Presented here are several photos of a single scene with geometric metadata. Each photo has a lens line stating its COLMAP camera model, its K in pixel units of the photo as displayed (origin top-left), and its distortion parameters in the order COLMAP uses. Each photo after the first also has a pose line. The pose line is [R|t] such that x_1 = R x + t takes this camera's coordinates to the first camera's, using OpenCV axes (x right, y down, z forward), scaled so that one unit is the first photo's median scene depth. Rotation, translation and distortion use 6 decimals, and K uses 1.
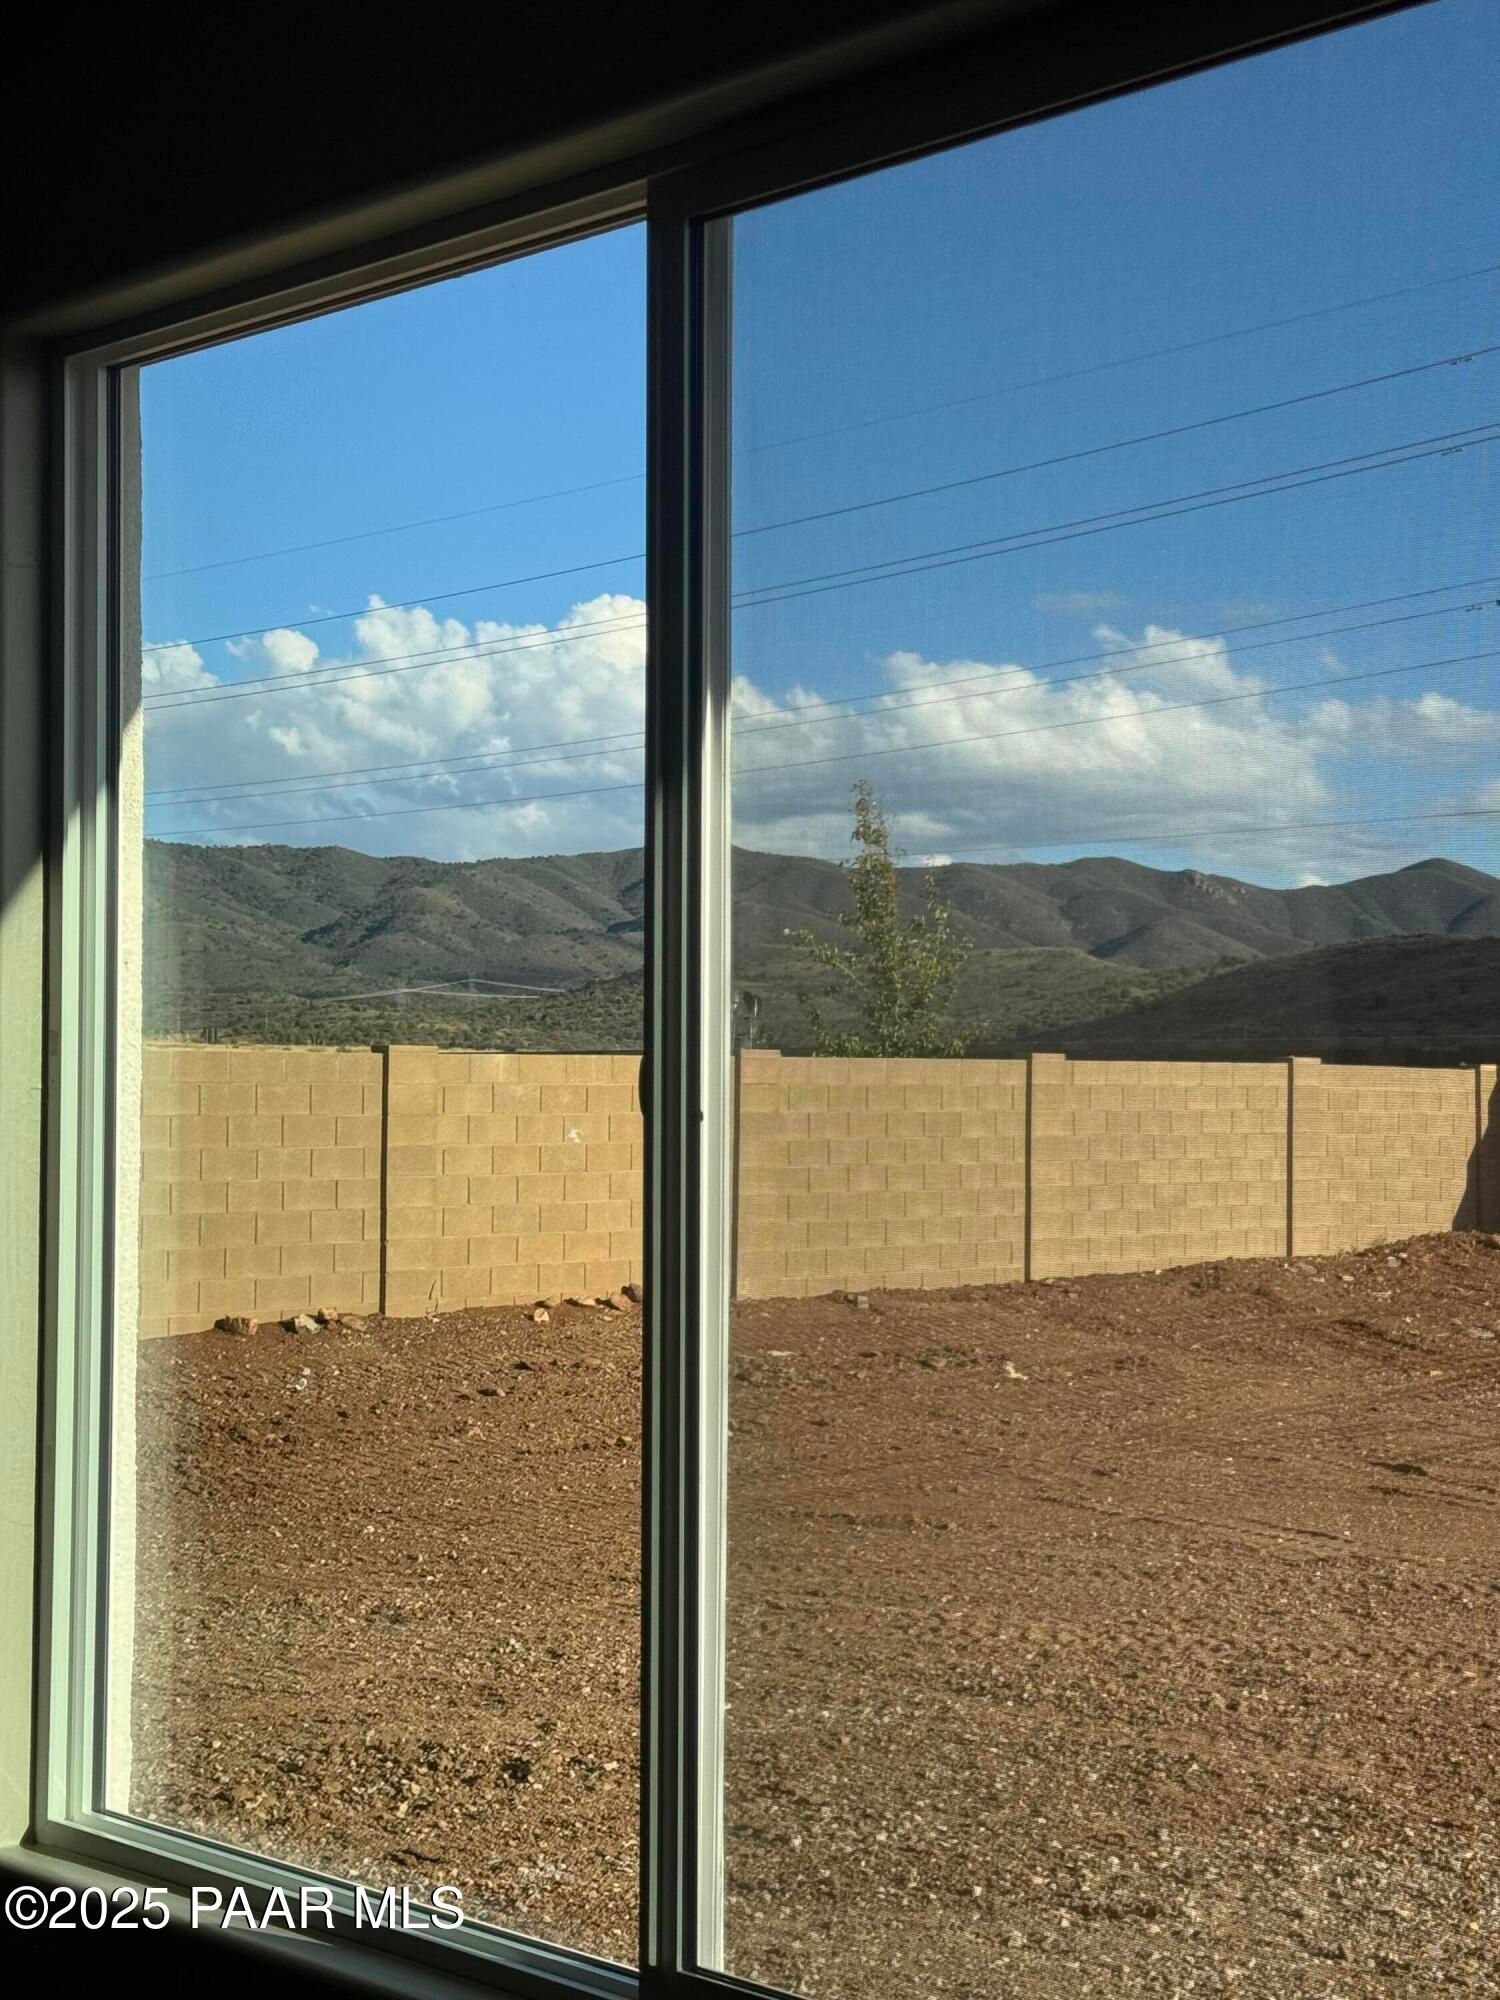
lens RADIAL K [[3091.1, 0, 750.0], [0, 3091.1, 1000.0], [0, 0, 1]] dist [-0.001761, 0.024973]
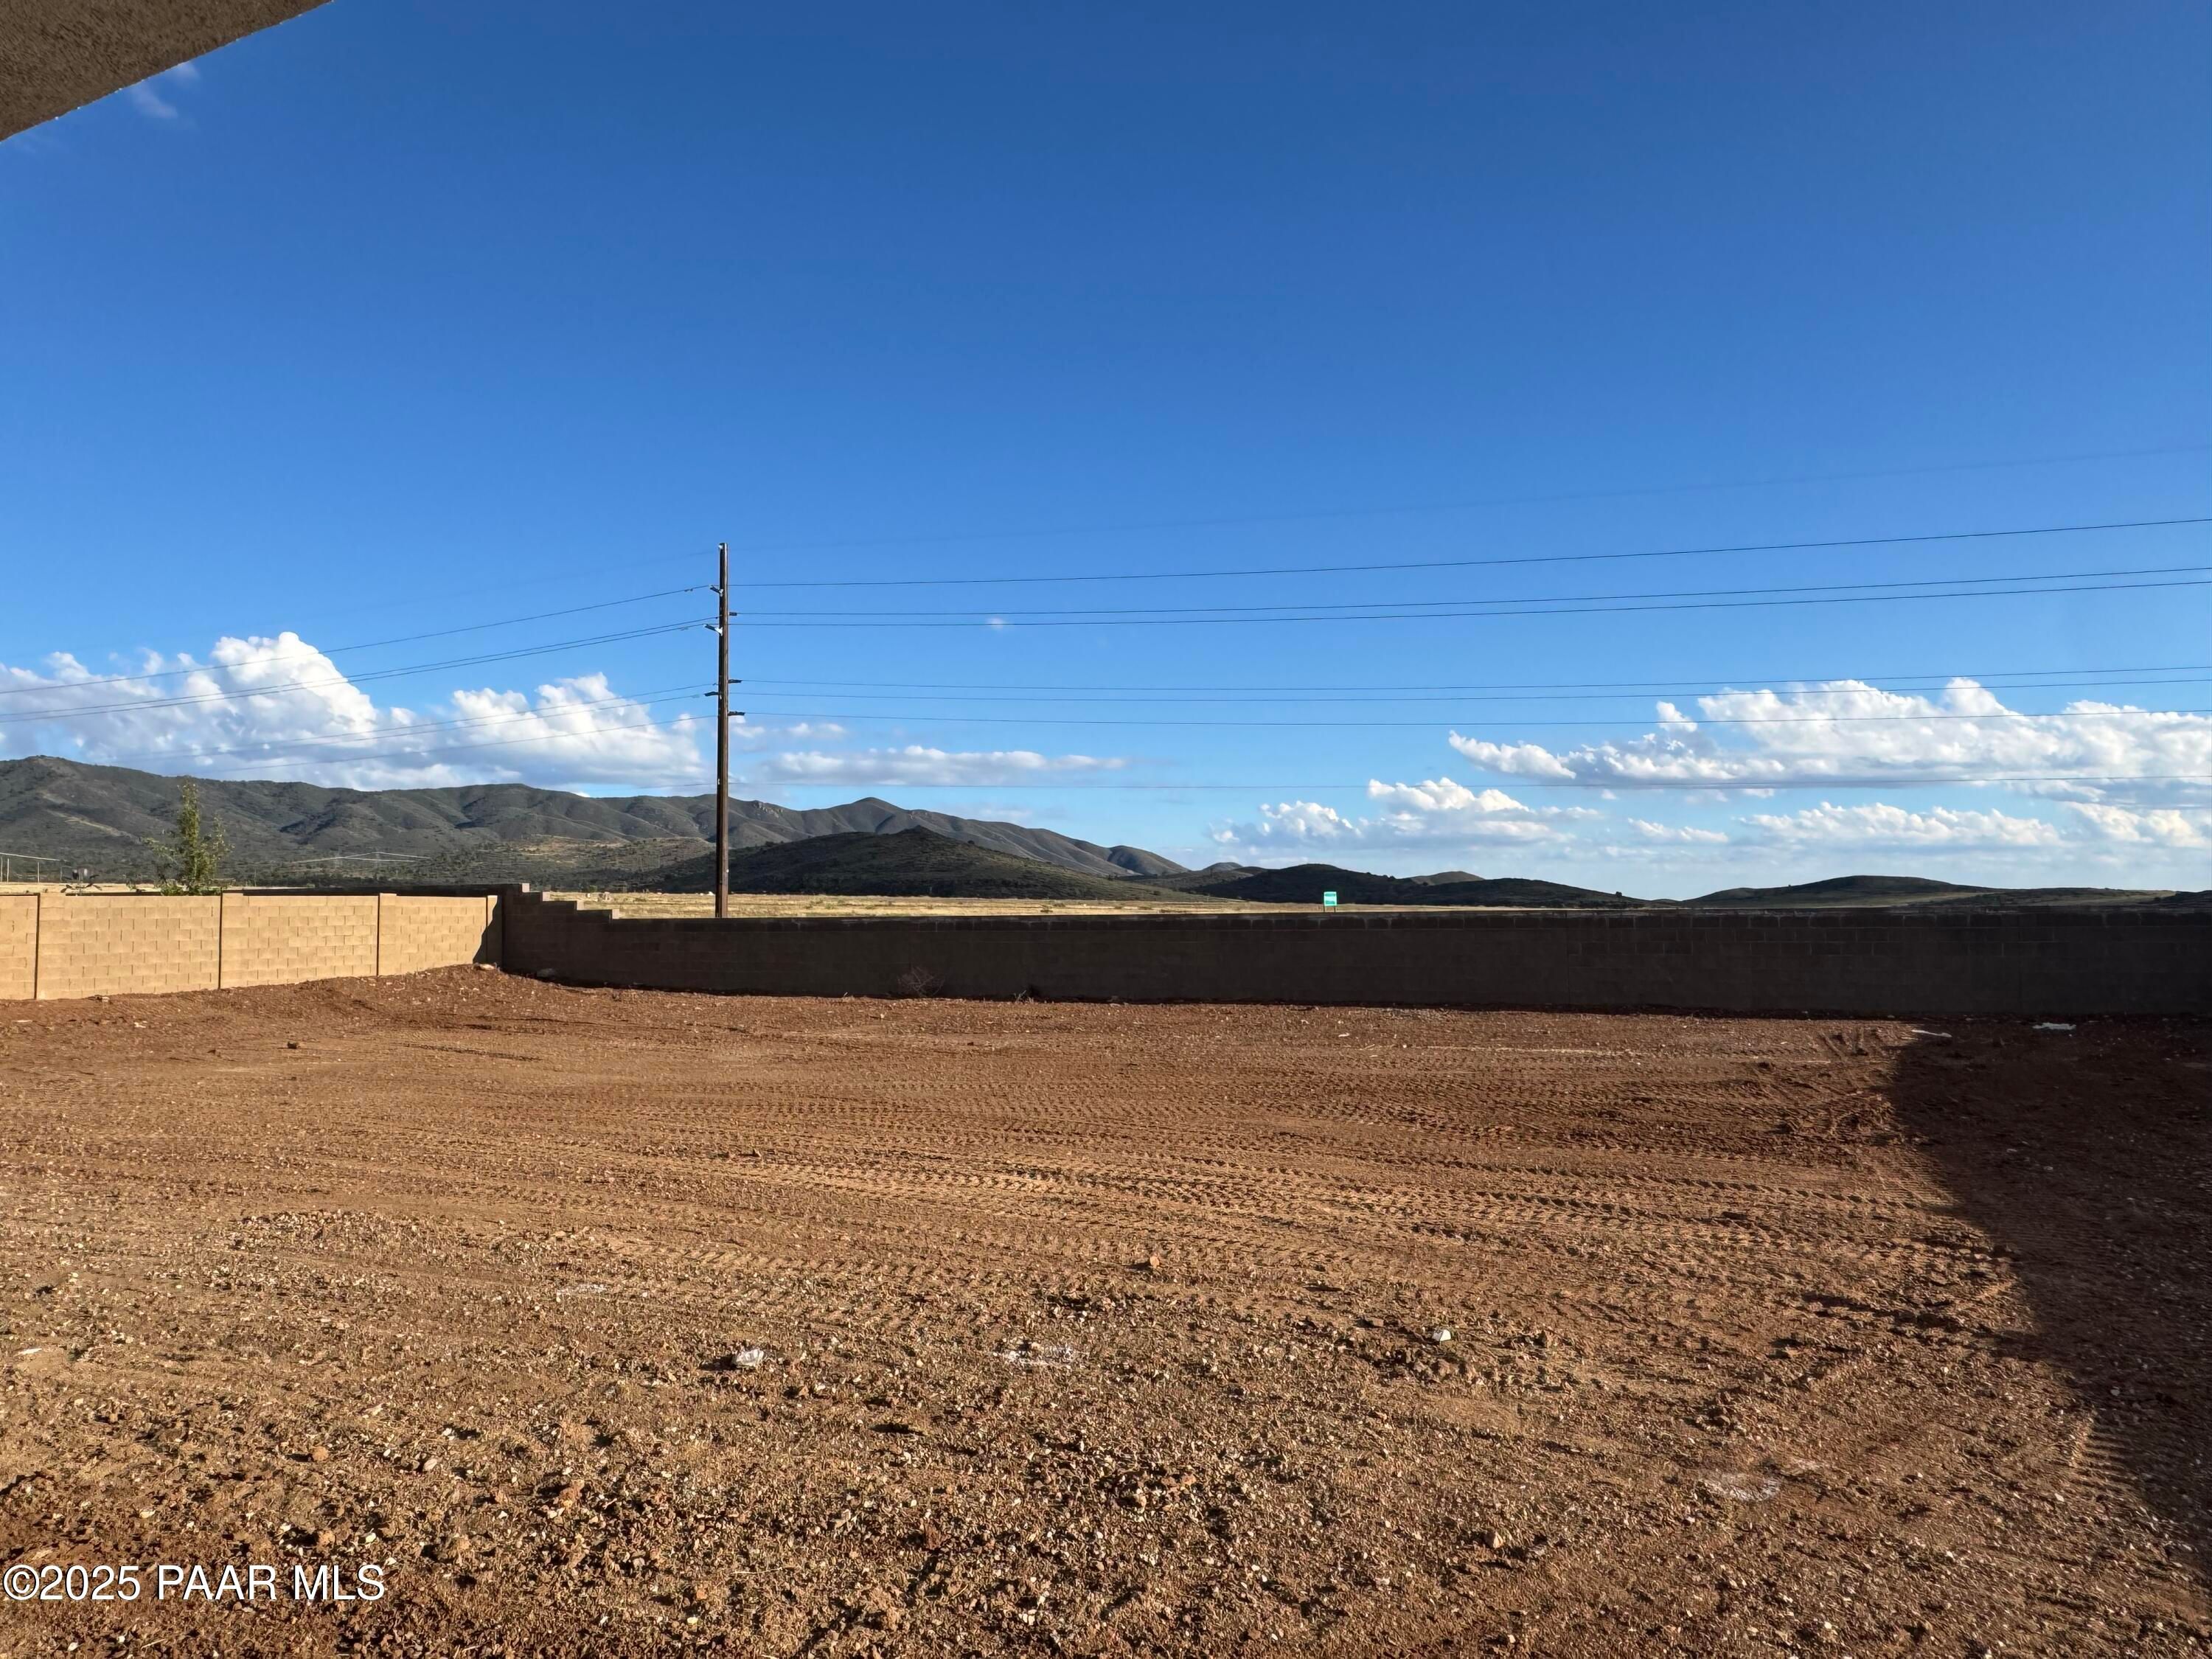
lens RADIAL K [[1455.7, 0, 1093.4], [0, 1455.7, 829.0], [0, 0, 1]] dist [-0.003331, 0.003669]
pose [[0.936662, 0.006731, 0.350171, 0.319323], [0.001139, 0.999751, -0.022264, -0.005757], [-0.350234, 0.021253, 0.936421, -0.274398]]
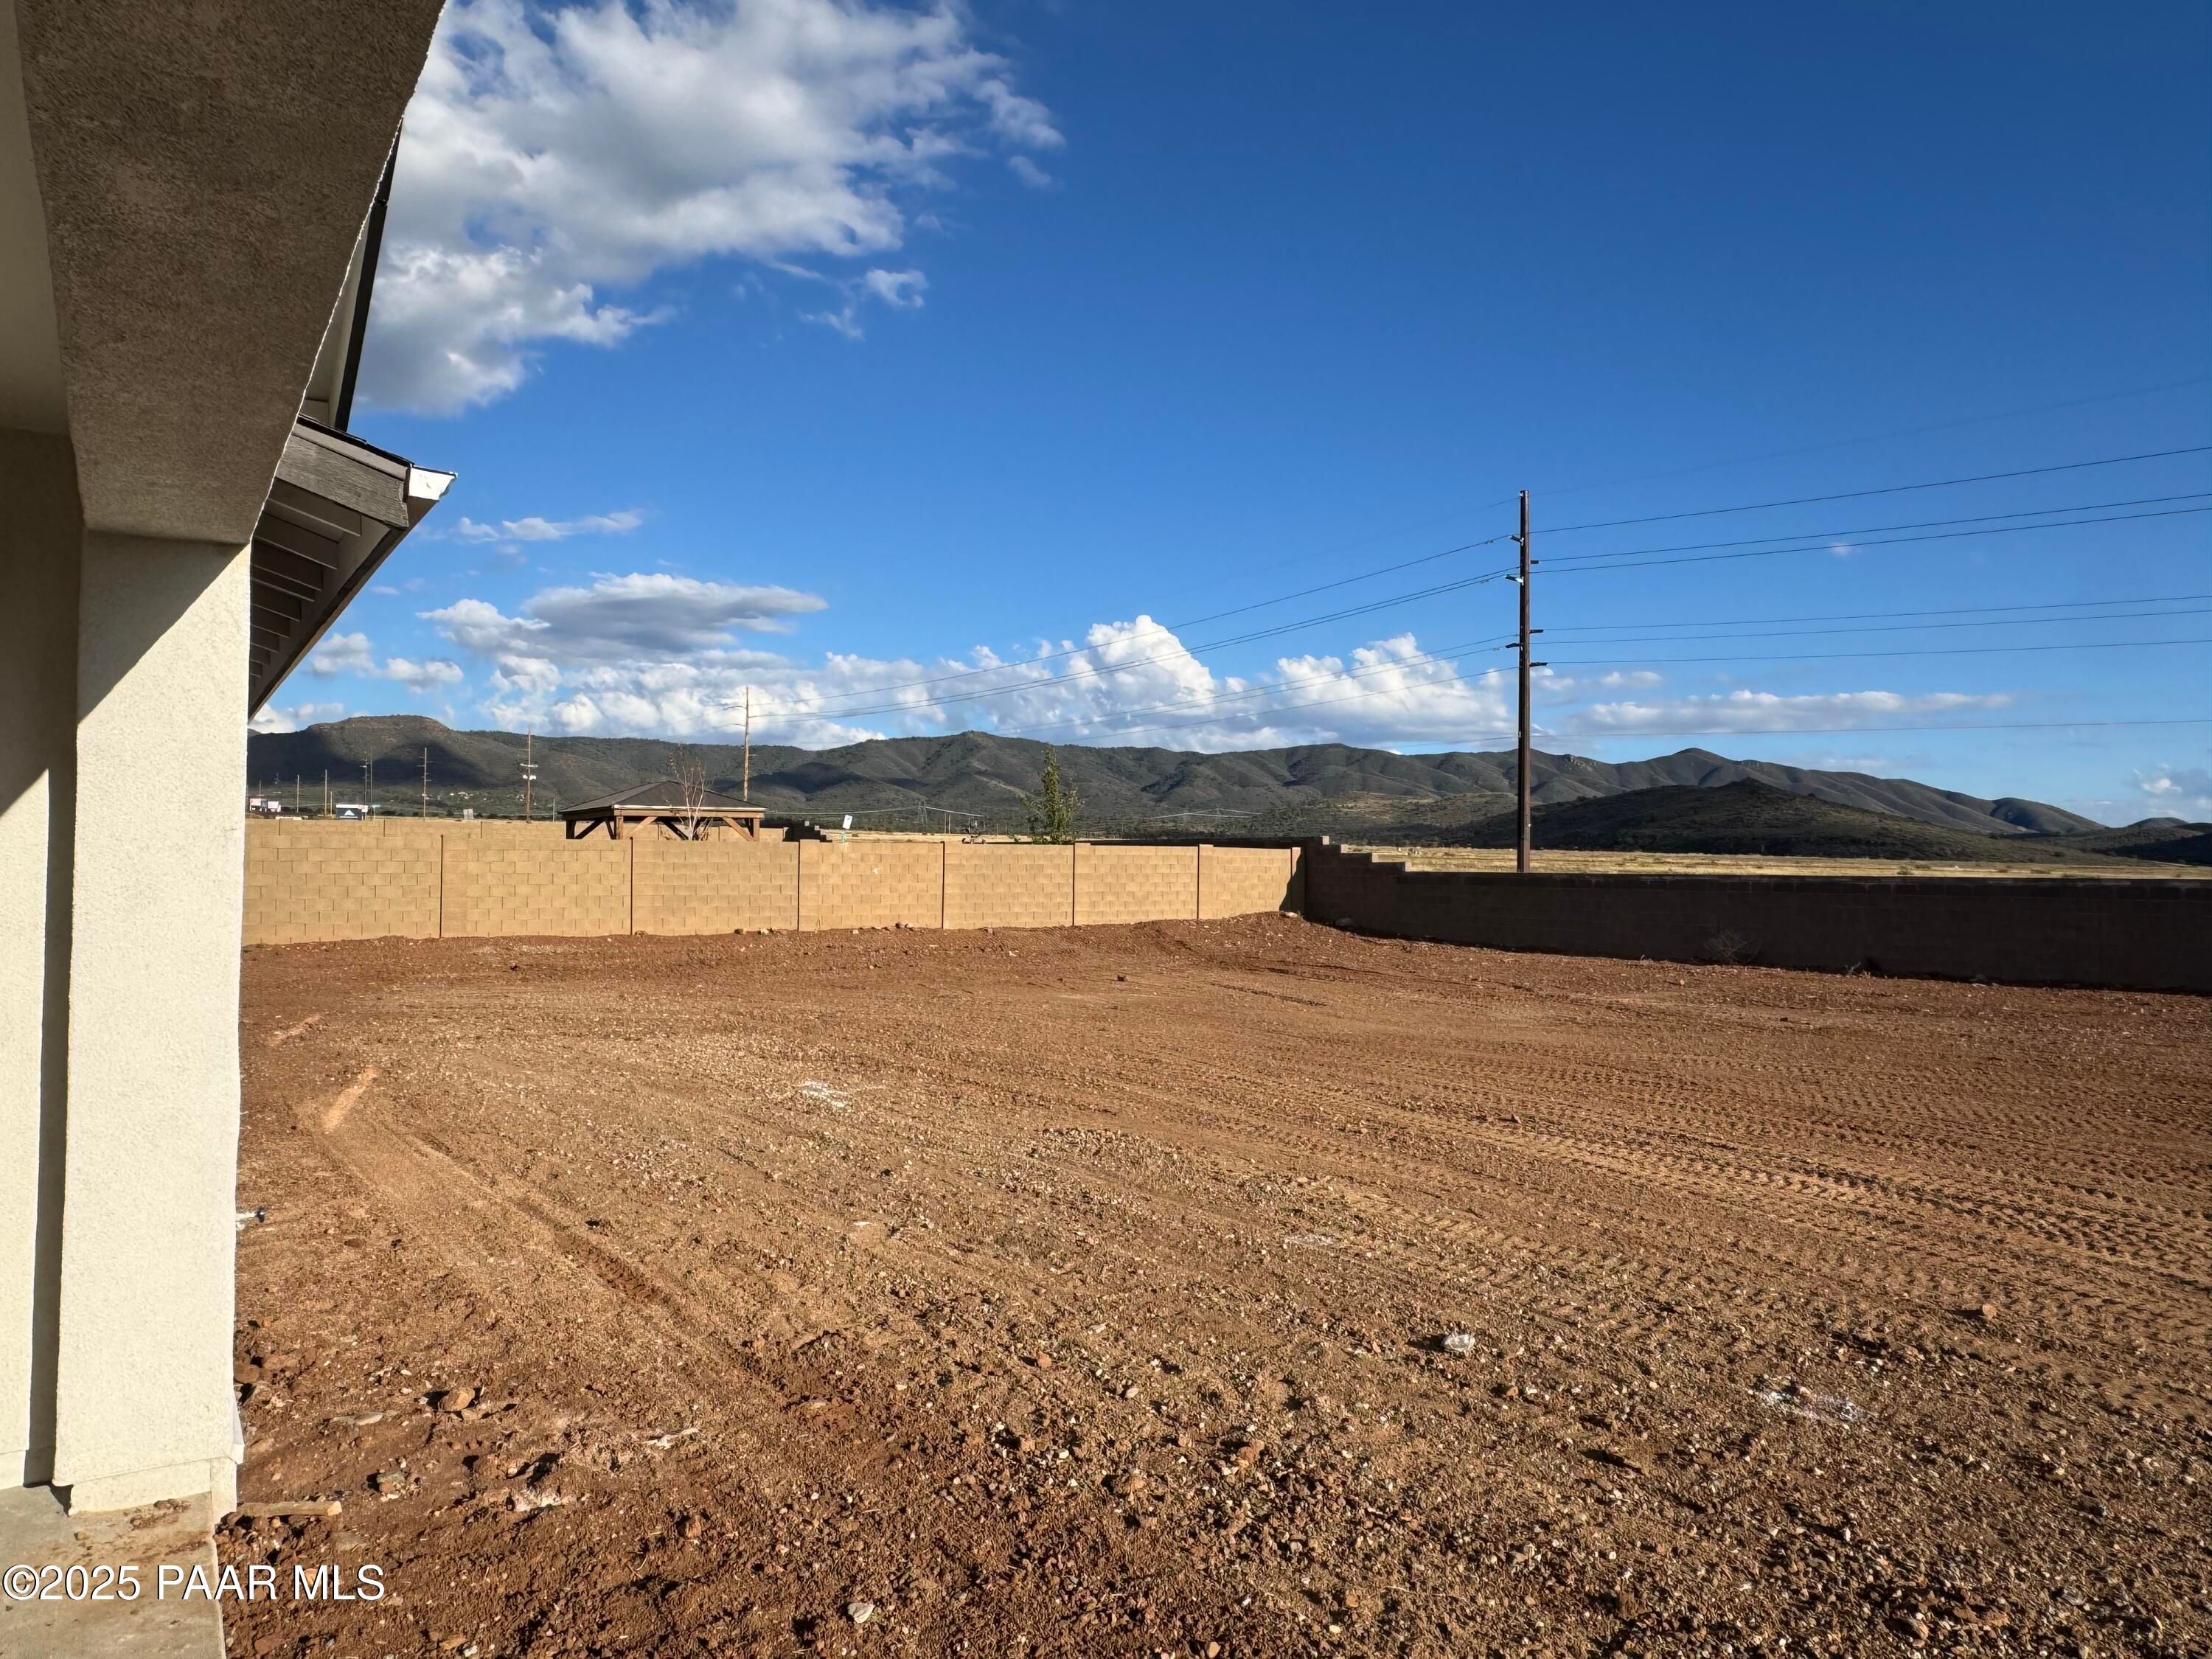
lens RADIAL K [[1455.7, 0, 1093.4], [0, 1455.7, 829.0], [0, 0, 1]] dist [-0.003331, 0.003669]
pose [[0.982862, -0.000163, -0.184341, 0.337603], [0.001573, 0.999971, 0.007499, -0.004057], [0.184334, -0.007661, 0.982834, -0.255211]]
